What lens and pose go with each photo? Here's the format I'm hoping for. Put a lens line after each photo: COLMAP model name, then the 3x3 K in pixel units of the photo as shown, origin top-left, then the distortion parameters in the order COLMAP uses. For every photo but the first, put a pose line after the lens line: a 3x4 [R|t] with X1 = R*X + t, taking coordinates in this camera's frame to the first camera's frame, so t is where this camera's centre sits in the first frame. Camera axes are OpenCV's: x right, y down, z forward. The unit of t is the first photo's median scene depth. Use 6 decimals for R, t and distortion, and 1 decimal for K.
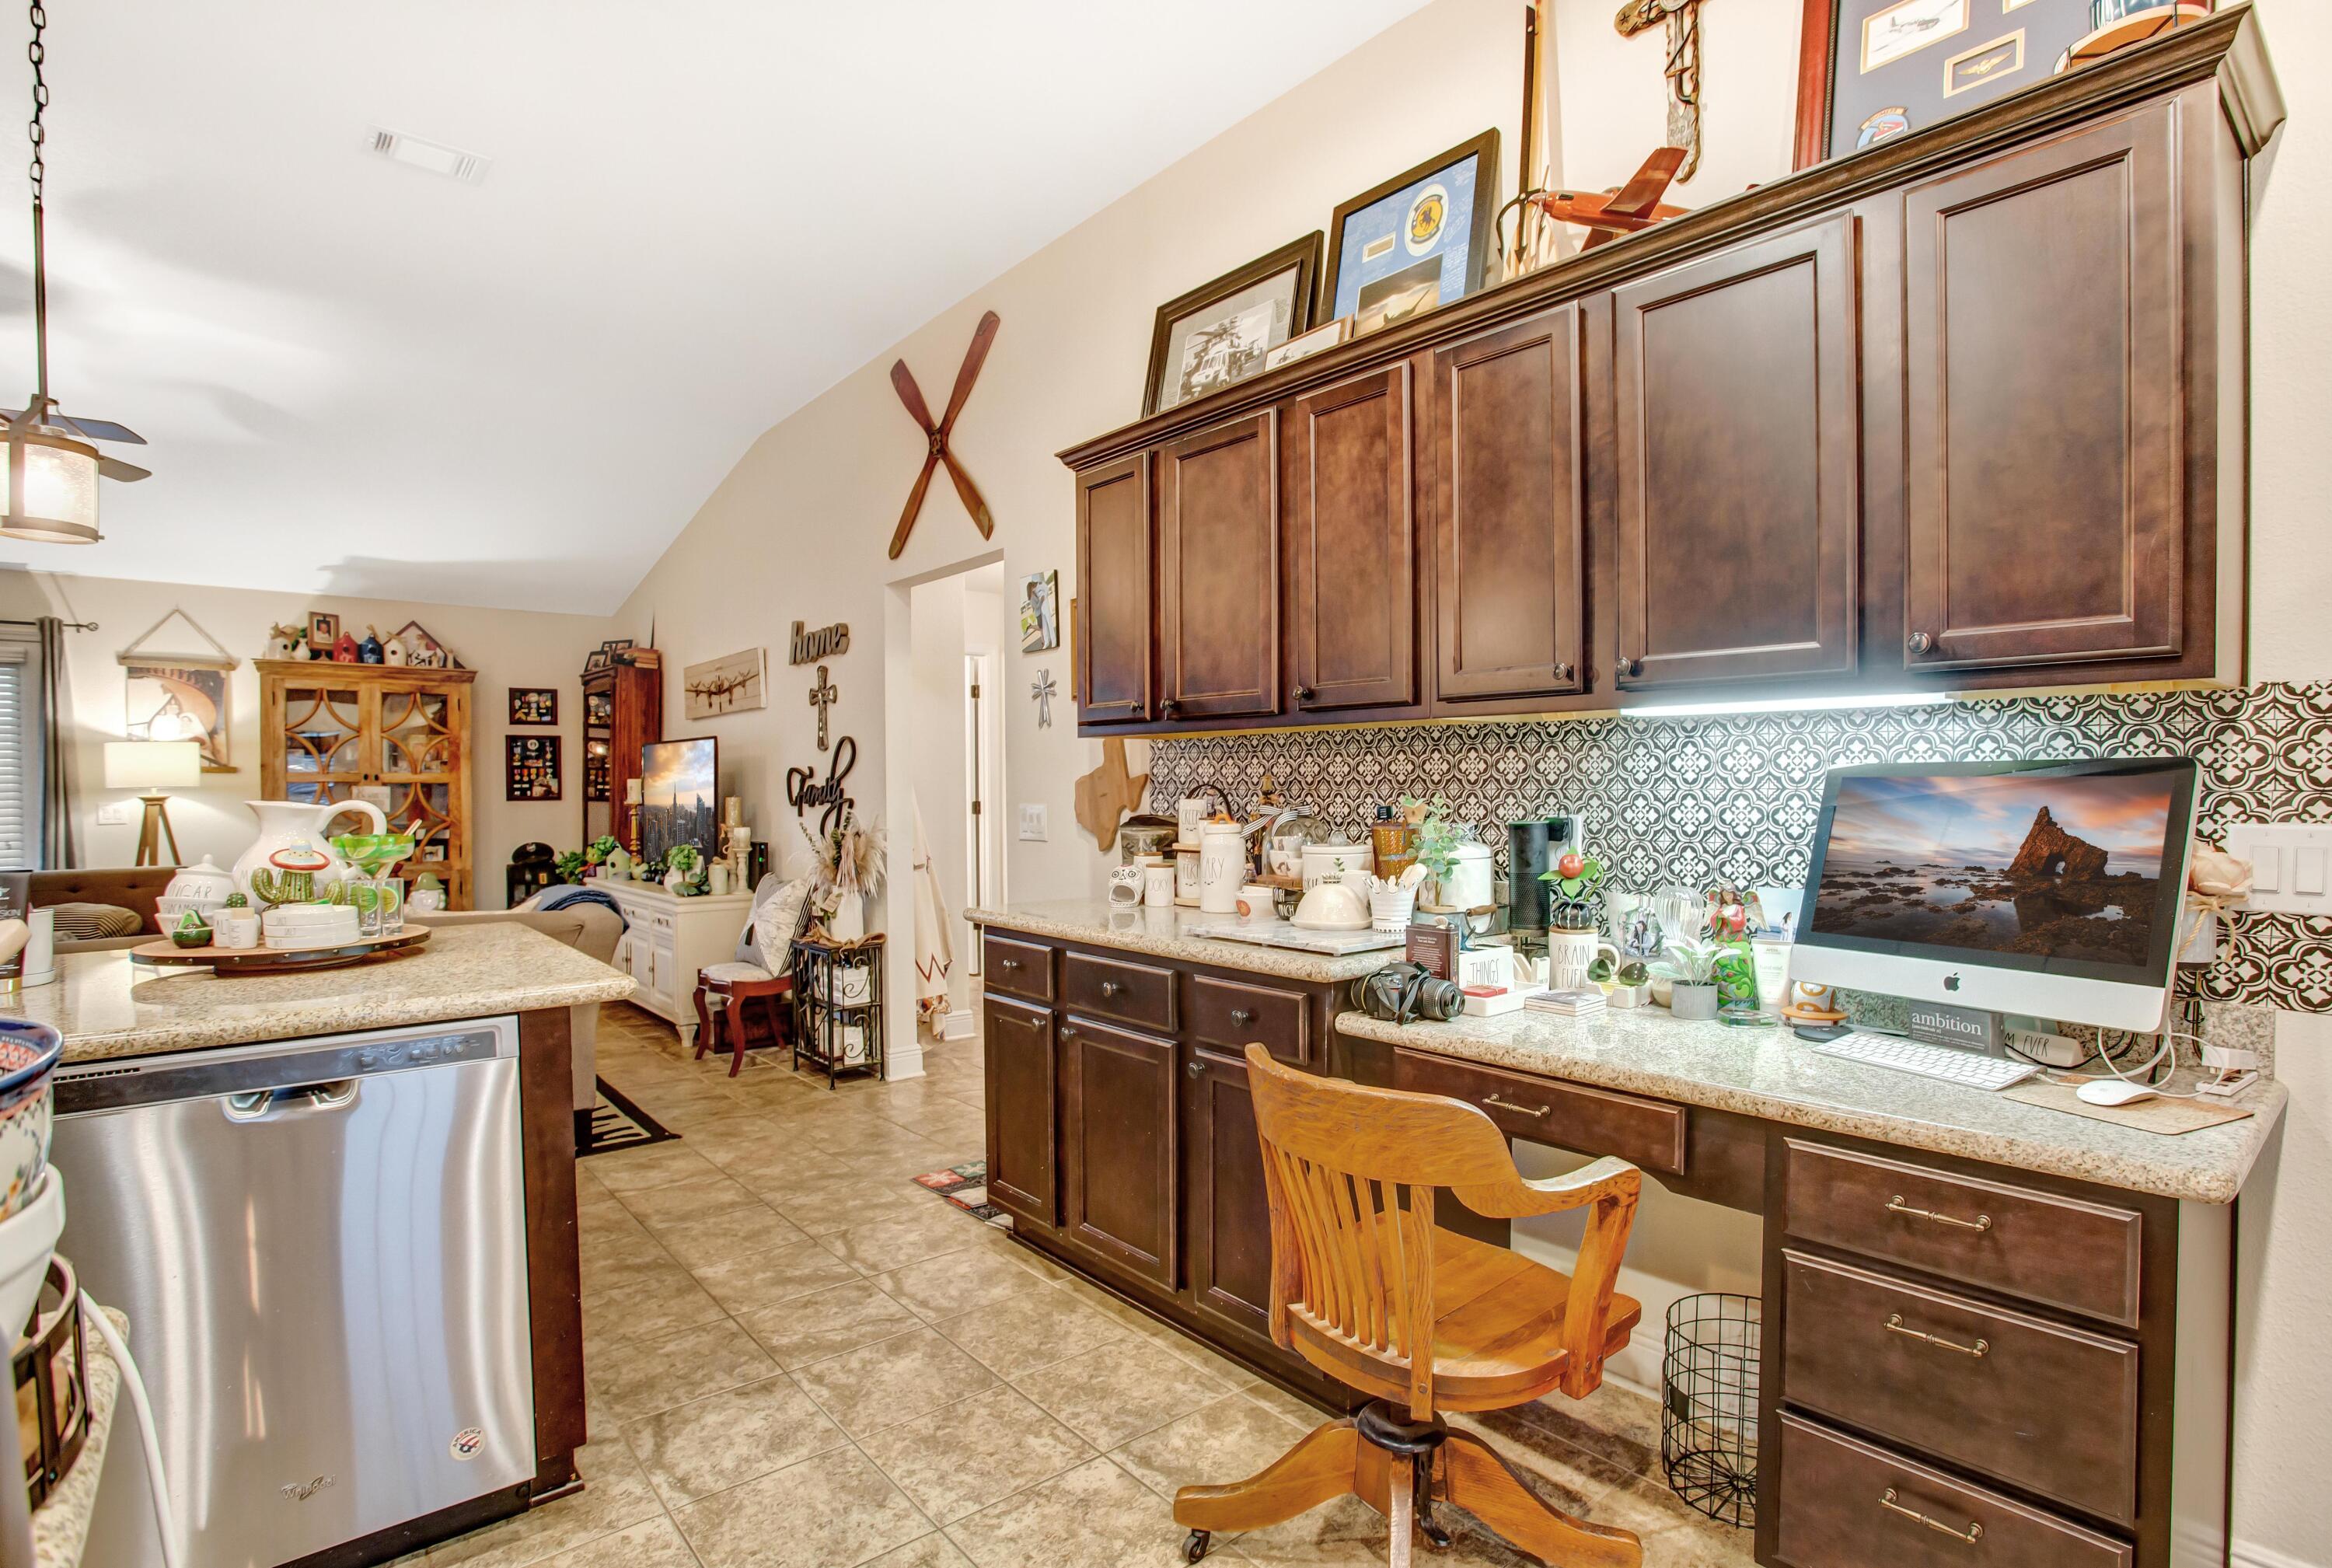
lens RADIAL K [[1168.5, 0, 1177.5], [0, 1168.5, 792.0], [0, 0, 1]] dist [0.002893, 0.001181]
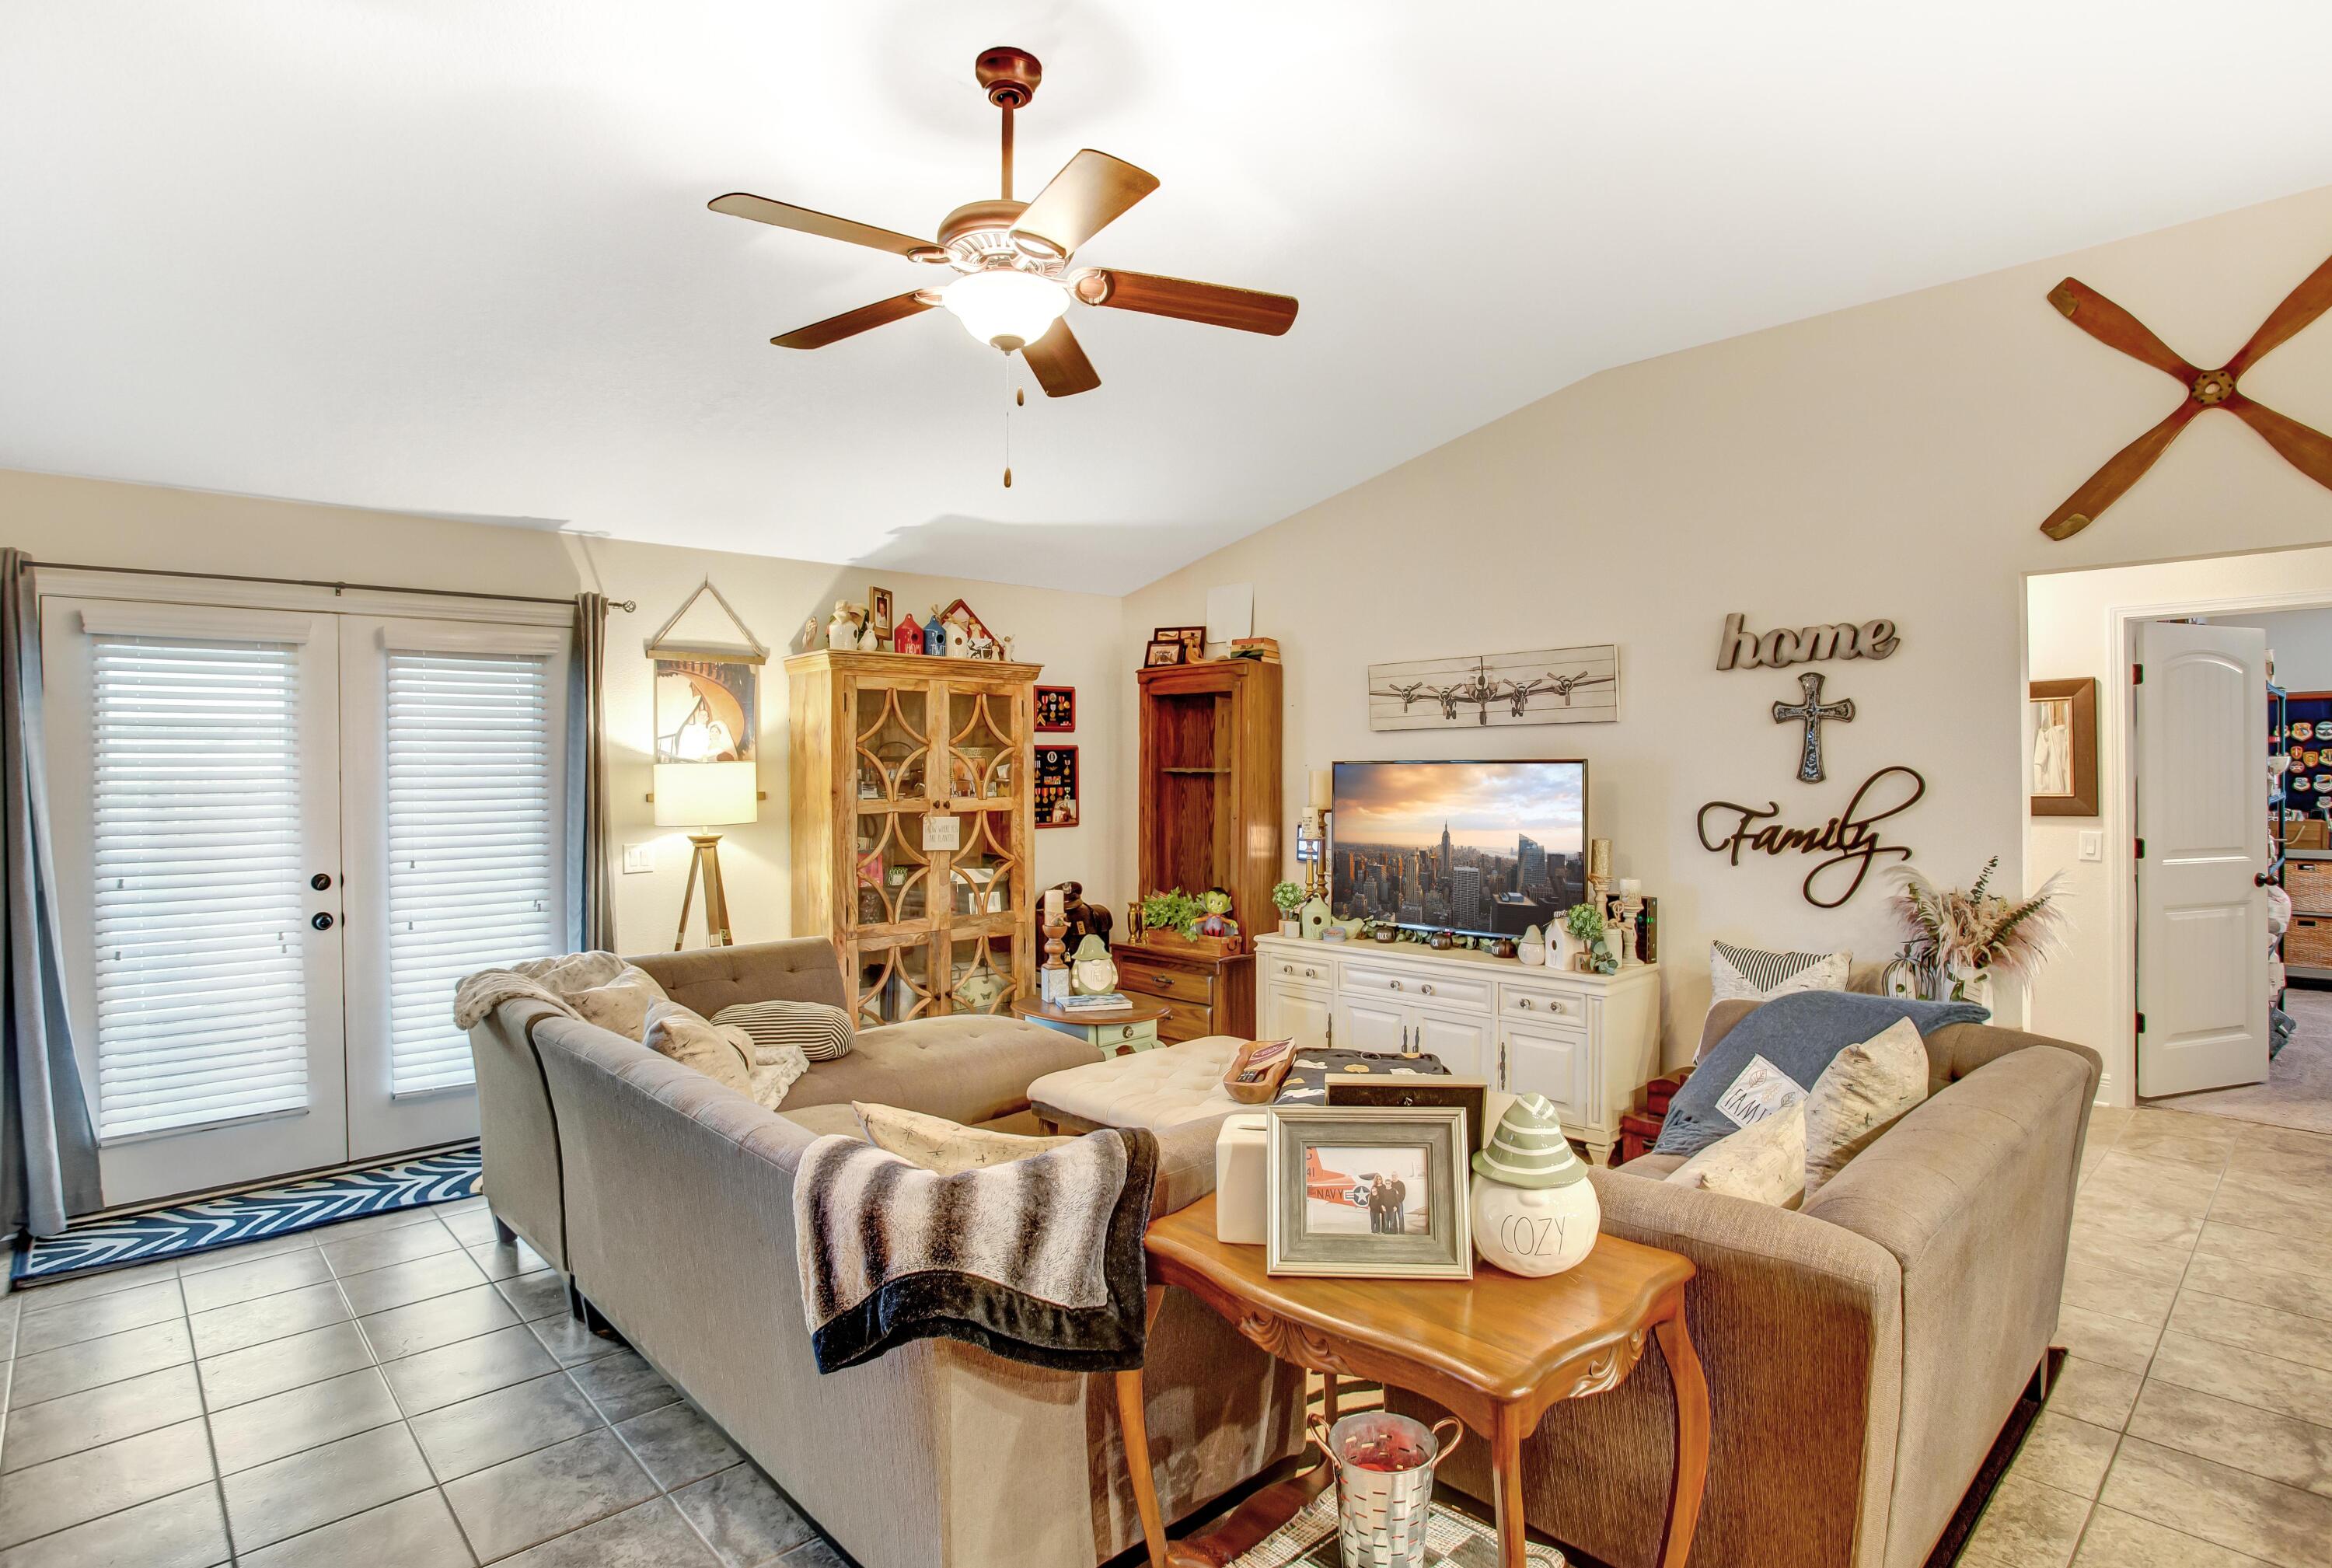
lens RADIAL K [[1204.0, 0, 1163.2], [0, 1204.0, 738.7], [0, 0, 1]] dist [-0.060270, 0.025858]
pose [[0.995165, 0.000574, 0.098216, -0.647408], [0.001985, 0.999661, -0.025953, -0.036522], [-0.098197, 0.026023, 0.994827, 0.217706]]
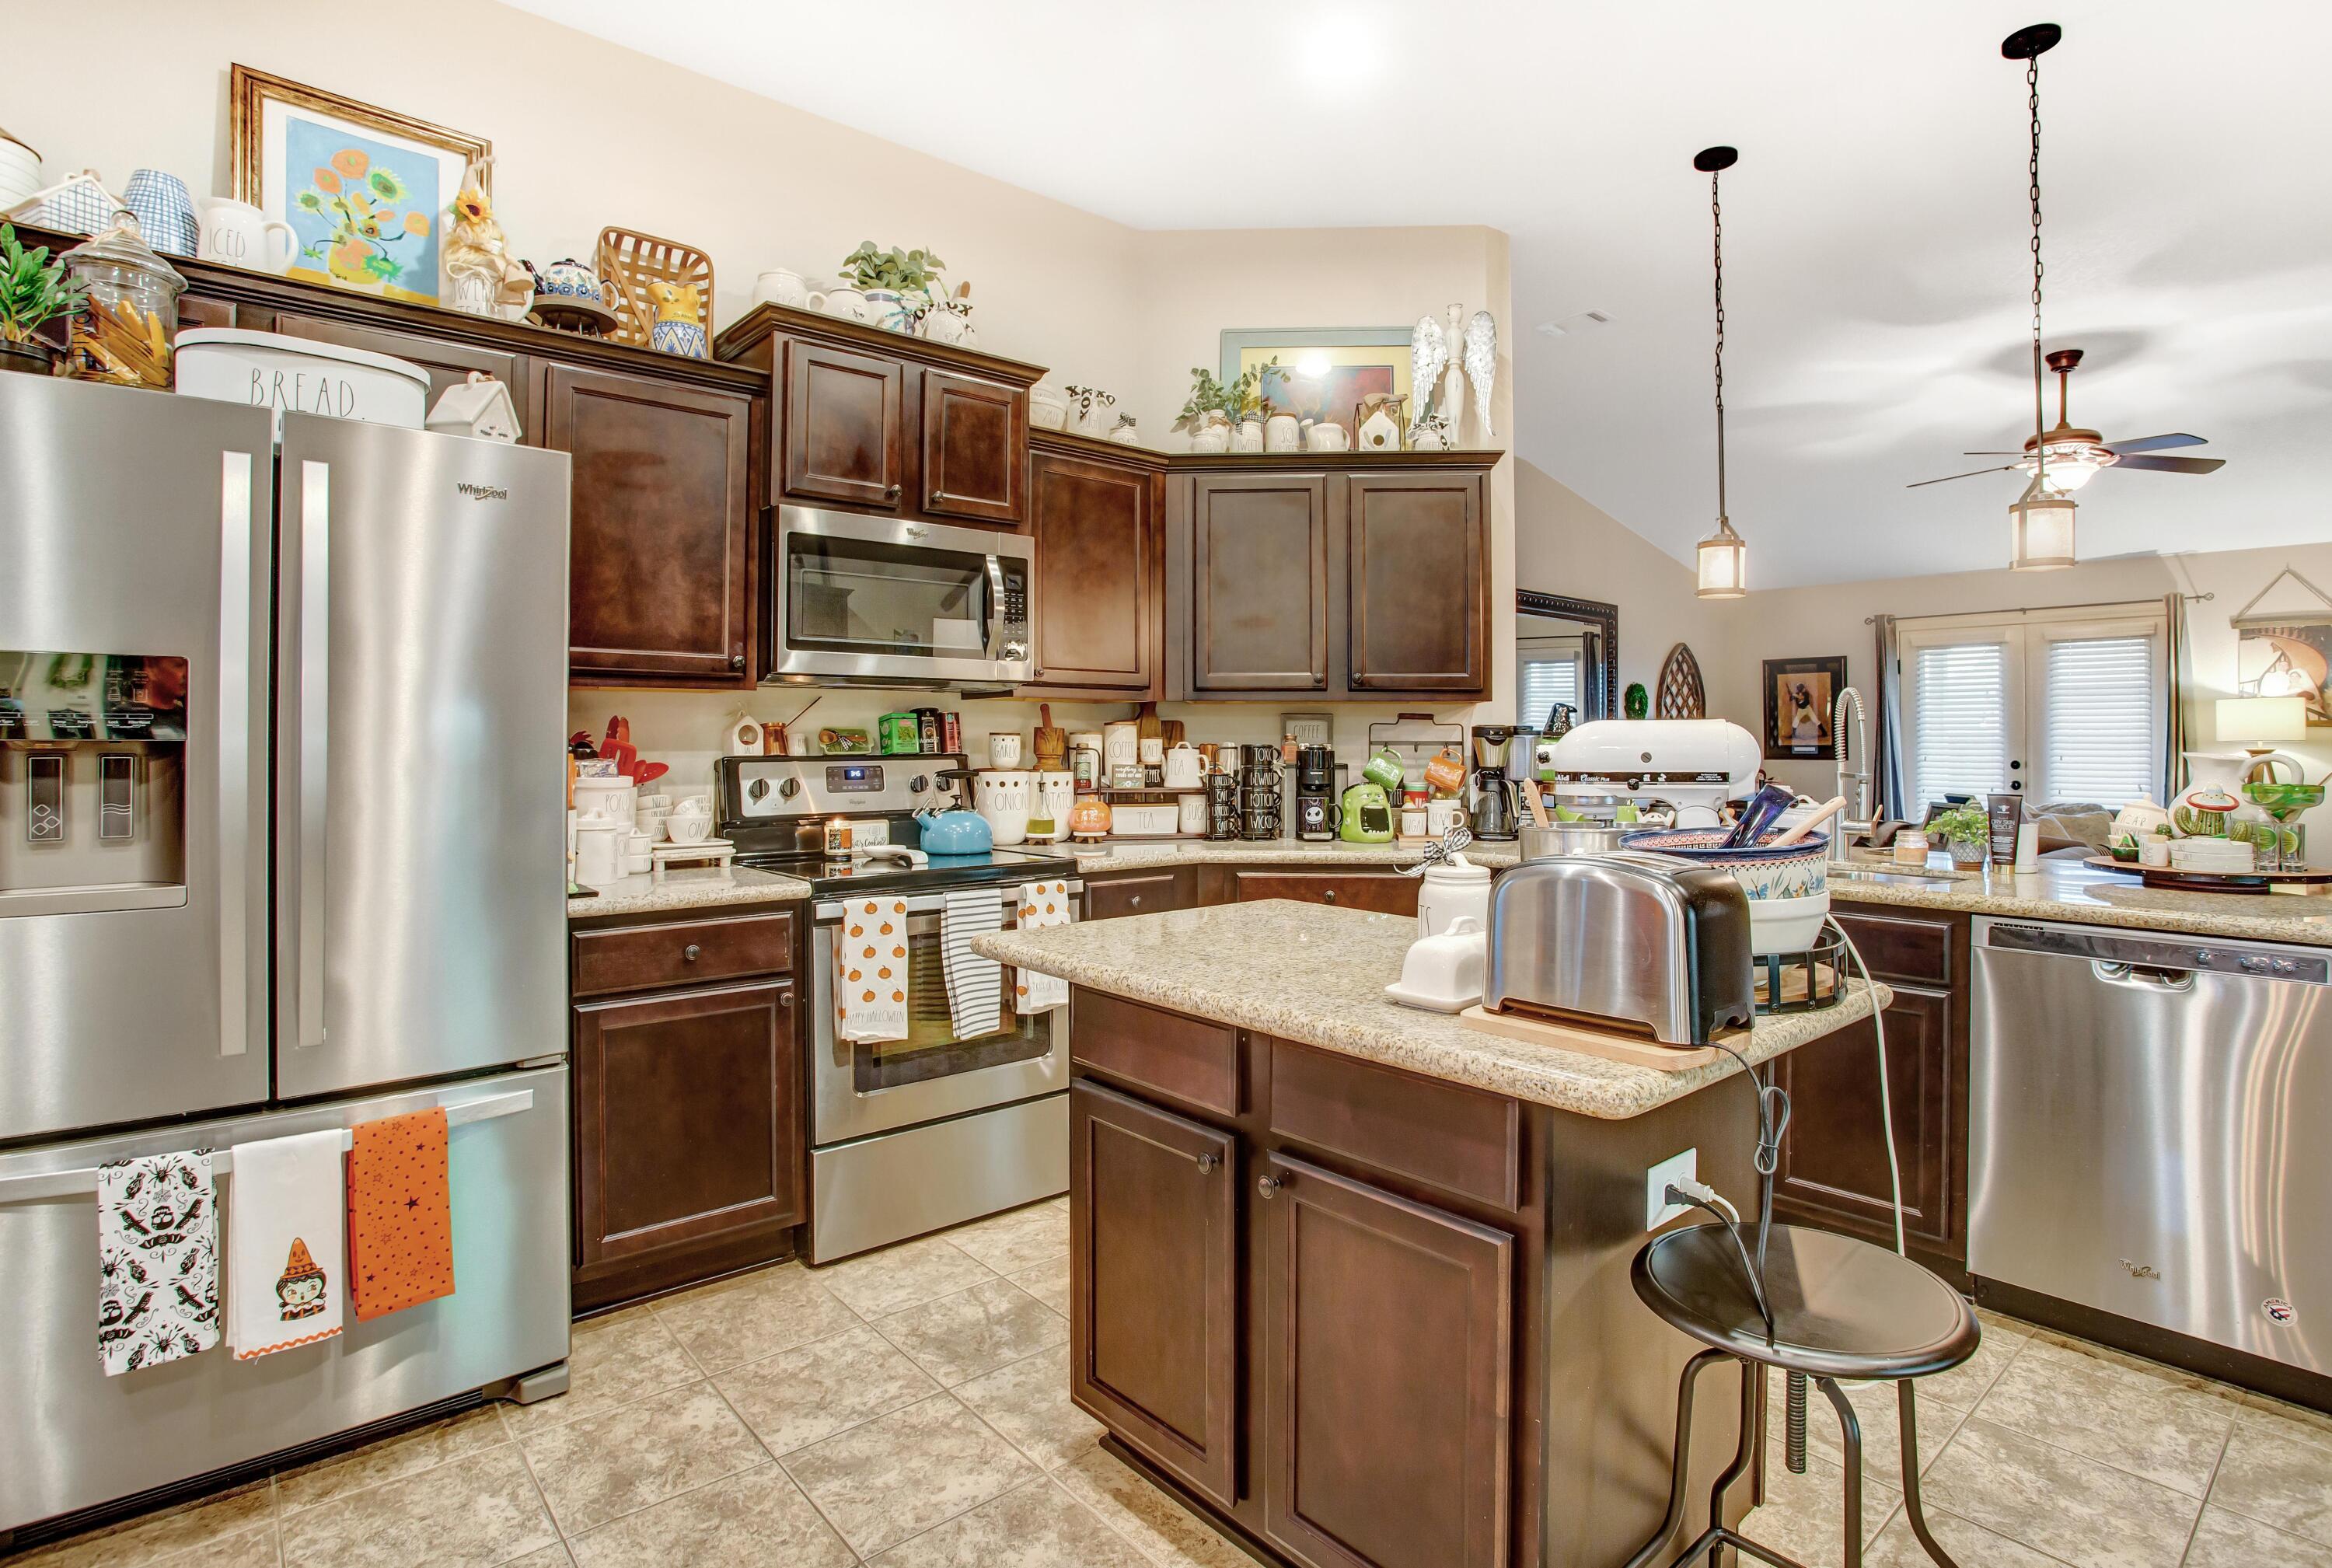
lens RADIAL K [[1204.0, 0, 1163.2], [0, 1204.0, 738.7], [0, 0, 1]] dist [-0.060270, 0.025858]
pose [[0.049629, 0.007783, -0.998737, 0.131451], [-0.012650, 0.999894, 0.007163, -0.000610], [0.998688, 0.012278, 0.049722, -0.047995]]
